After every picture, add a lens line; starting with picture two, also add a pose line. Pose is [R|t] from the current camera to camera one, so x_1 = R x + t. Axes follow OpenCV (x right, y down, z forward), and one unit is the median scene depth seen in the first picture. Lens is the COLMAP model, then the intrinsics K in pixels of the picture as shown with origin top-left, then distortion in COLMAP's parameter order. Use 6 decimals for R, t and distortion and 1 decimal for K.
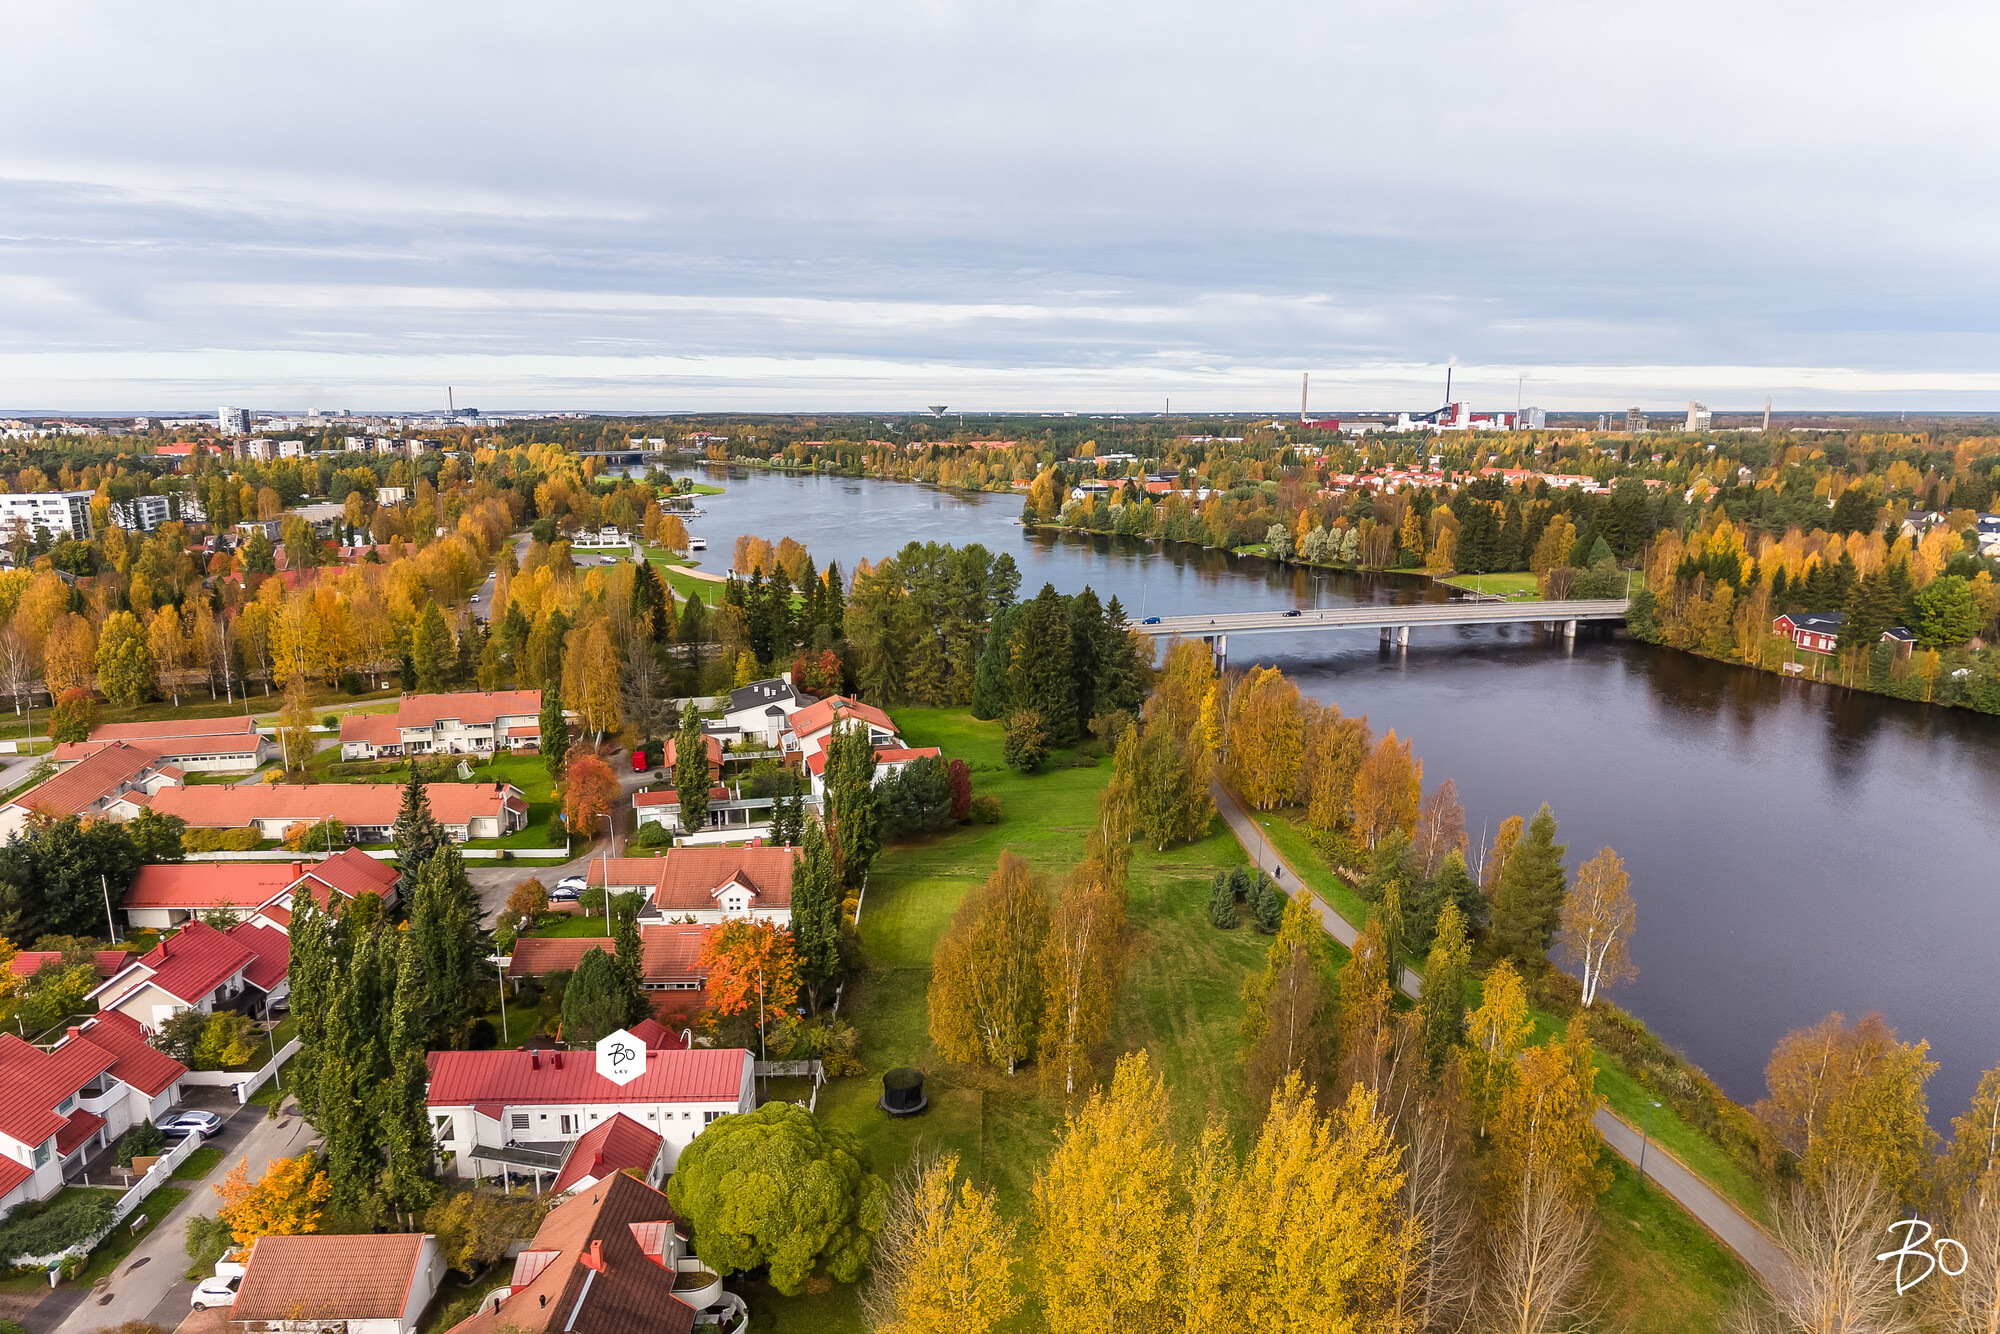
lens RADIAL K [[1324.3, 0, 1018.6], [0, 1324.3, 739.8], [0, 0, 1]] dist [0.032123, -0.041544]
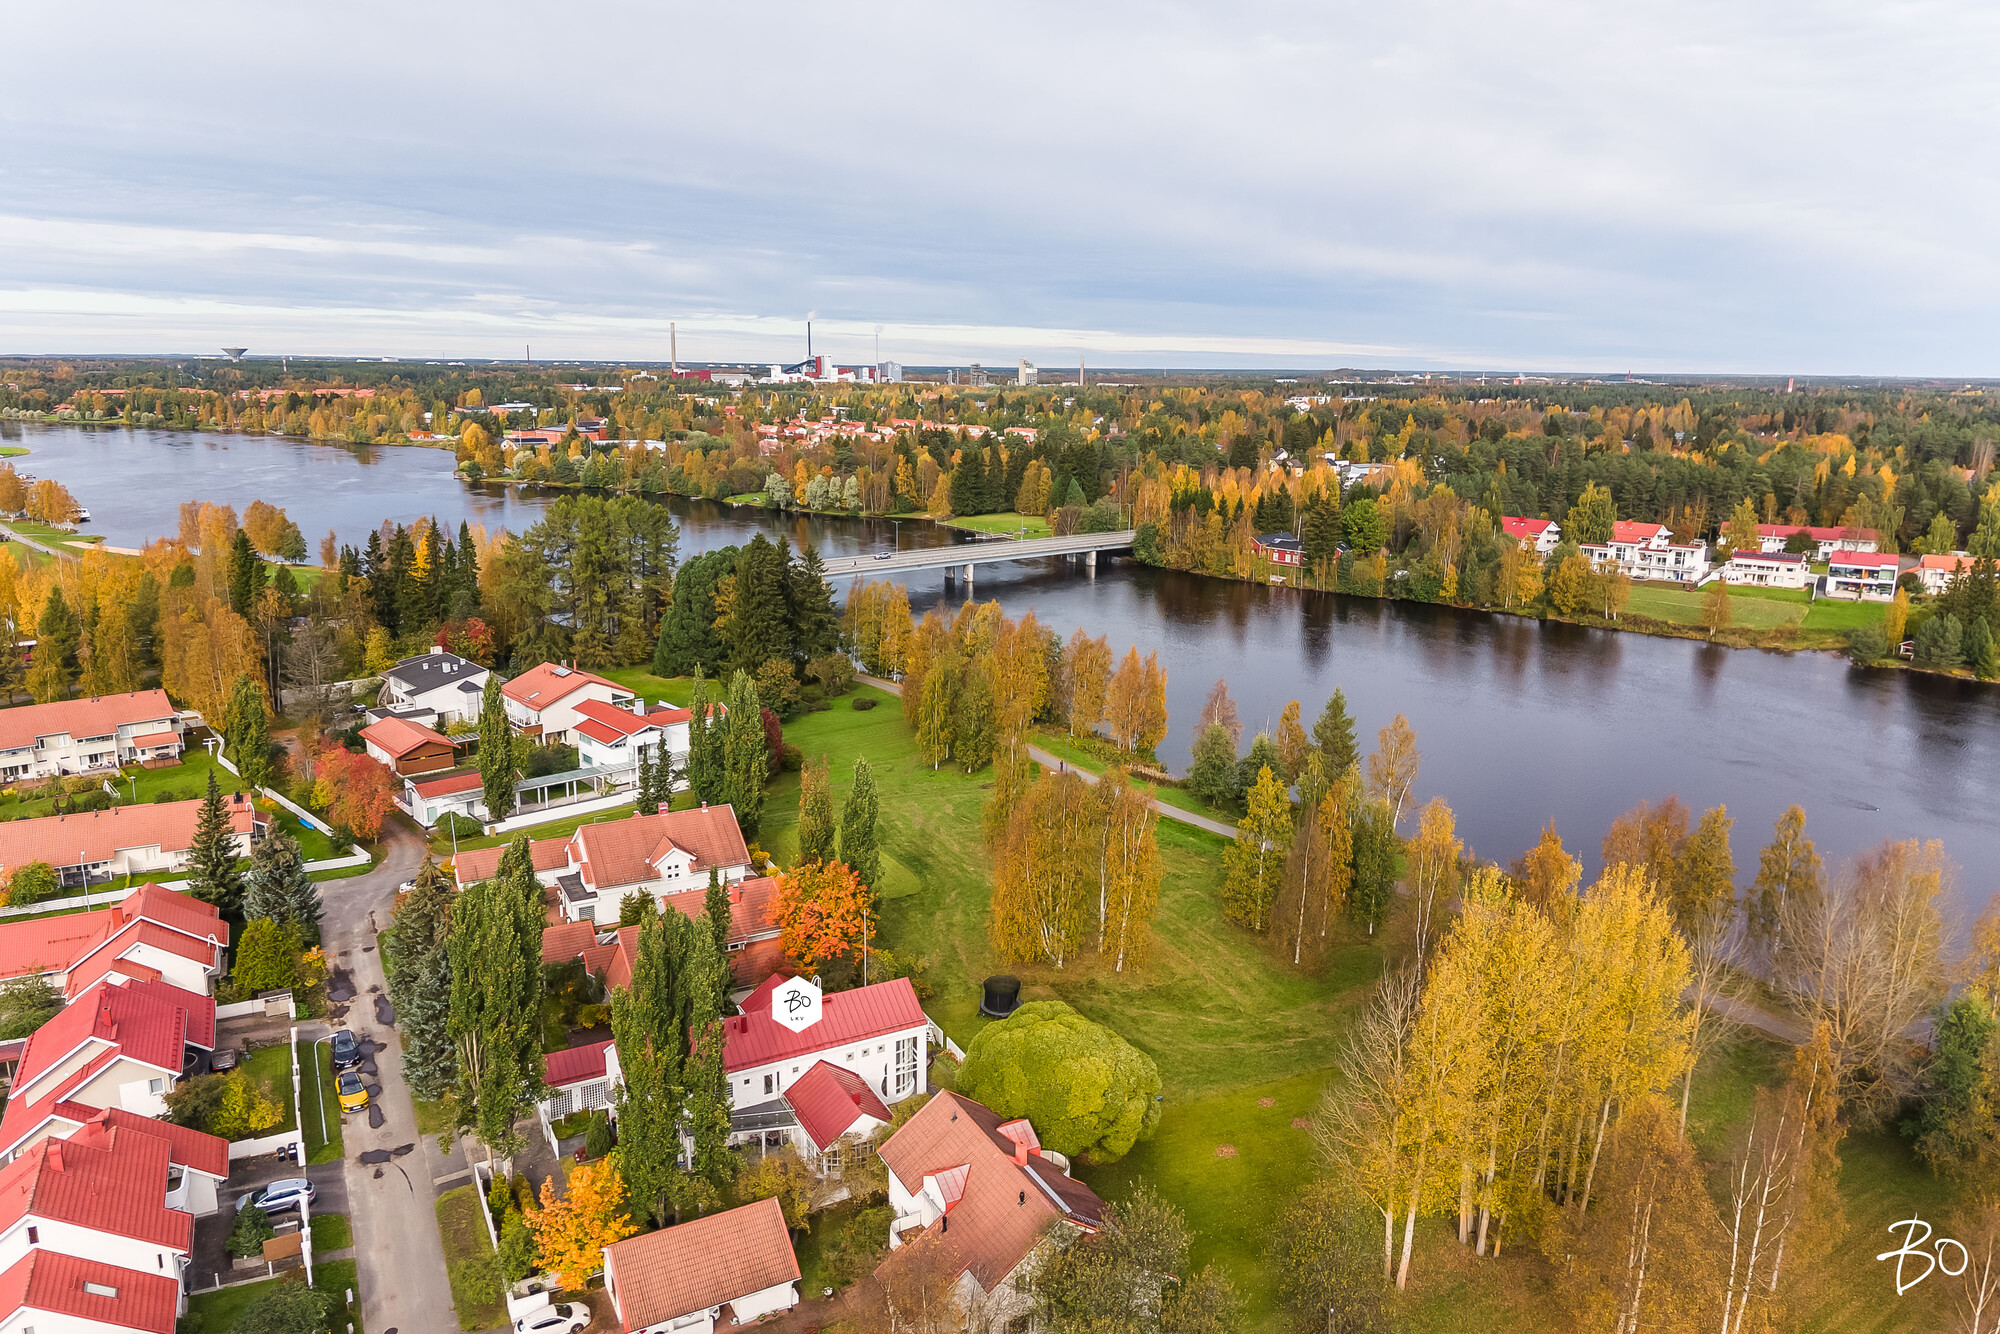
lens RADIAL K [[1324.3, 0, 1012.0], [0, 1324.3, 692.1], [0, 0, 1]] dist [0.032123, -0.041544]
pose [[0.890127, -0.097844, 0.445084, -0.129129], [0.097188, 0.994968, 0.024361, -0.001996], [-0.445228, 0.021572, 0.895158, 0.004858]]
